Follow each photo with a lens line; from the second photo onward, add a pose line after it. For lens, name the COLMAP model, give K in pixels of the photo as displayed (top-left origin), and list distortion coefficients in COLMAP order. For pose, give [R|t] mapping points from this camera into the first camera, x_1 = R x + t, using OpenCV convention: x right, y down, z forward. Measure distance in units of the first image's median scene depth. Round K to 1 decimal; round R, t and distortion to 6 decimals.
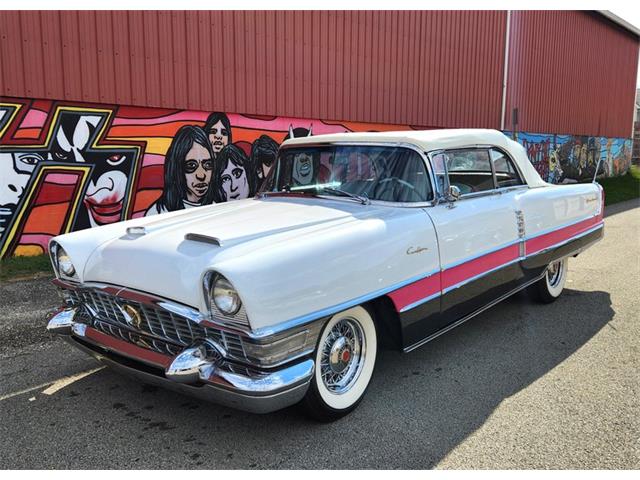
lens RADIAL K [[594.3, 0, 317.8], [0, 594.3, 237.5], [0, 0, 1]] dist [0.001293, 0.000000]
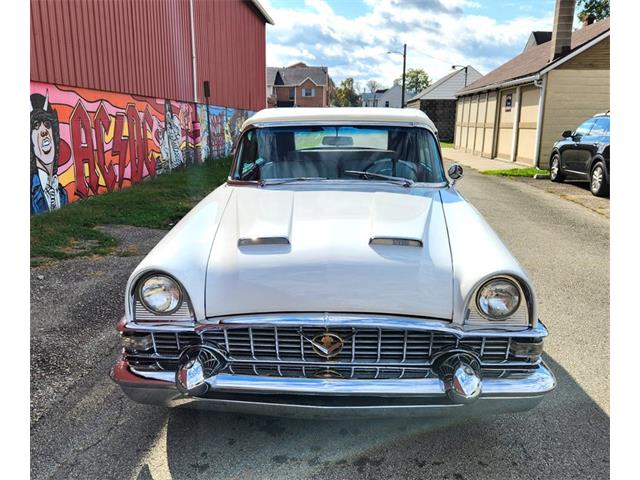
lens RADIAL K [[594.3, 0, 317.4], [0, 594.3, 241.5], [0, 0, 1]] dist [0.001293, 0.000000]
pose [[0.790895, -0.110611, 0.601872, -0.235931], [0.076038, 0.993670, 0.082697, -0.021284], [-0.607209, -0.019639, 0.794299, 0.110427]]
